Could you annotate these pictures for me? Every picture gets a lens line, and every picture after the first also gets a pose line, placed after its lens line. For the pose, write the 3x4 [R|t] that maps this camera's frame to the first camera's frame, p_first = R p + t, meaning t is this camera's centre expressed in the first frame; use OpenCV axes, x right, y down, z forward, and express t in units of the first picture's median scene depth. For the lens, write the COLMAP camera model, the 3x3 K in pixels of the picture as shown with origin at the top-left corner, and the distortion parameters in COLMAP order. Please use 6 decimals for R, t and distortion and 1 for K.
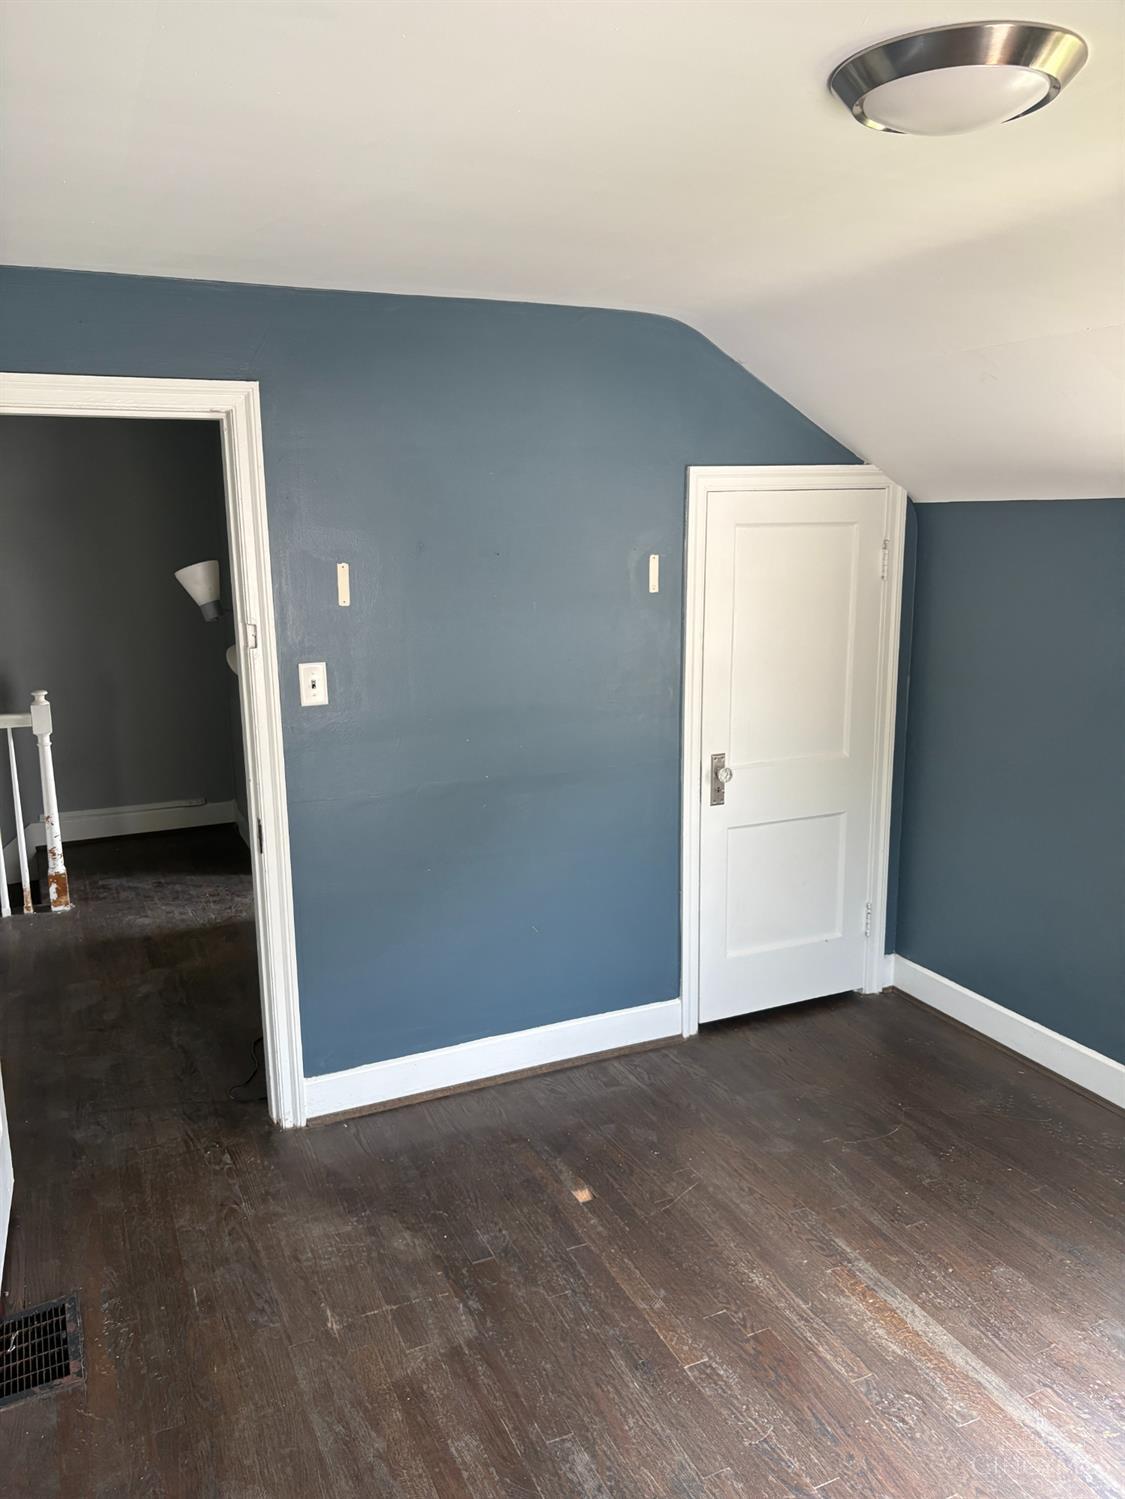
lens RADIAL K [[1139.3, 0, 562.5], [0, 1139.3, 749.5], [0, 0, 1]] dist [0.004221, -0.051834]
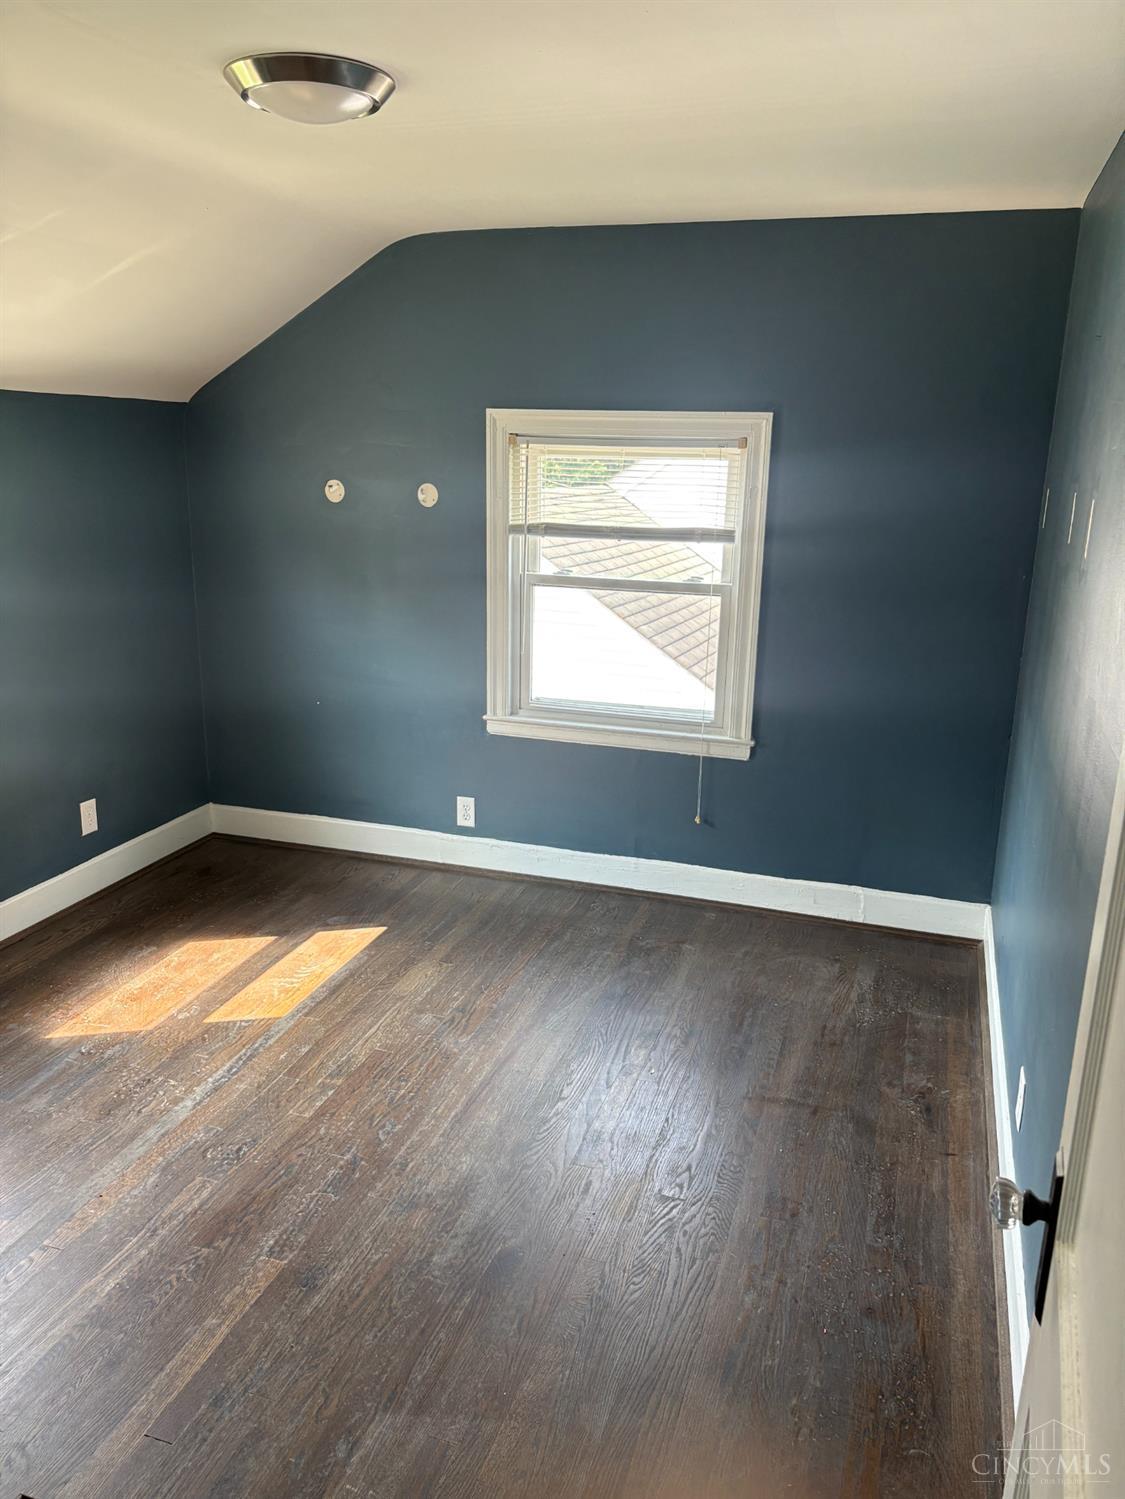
lens RADIAL K [[1139.3, 0, 562.5], [0, 1139.3, 749.5], [0, 0, 1]] dist [0.004221, -0.051834]
pose [[-0.738335, -0.178568, 0.650365, -0.658178], [0.126175, 0.910714, 0.393293, -0.232282], [-0.662527, 0.372442, -0.649881, 1.360950]]
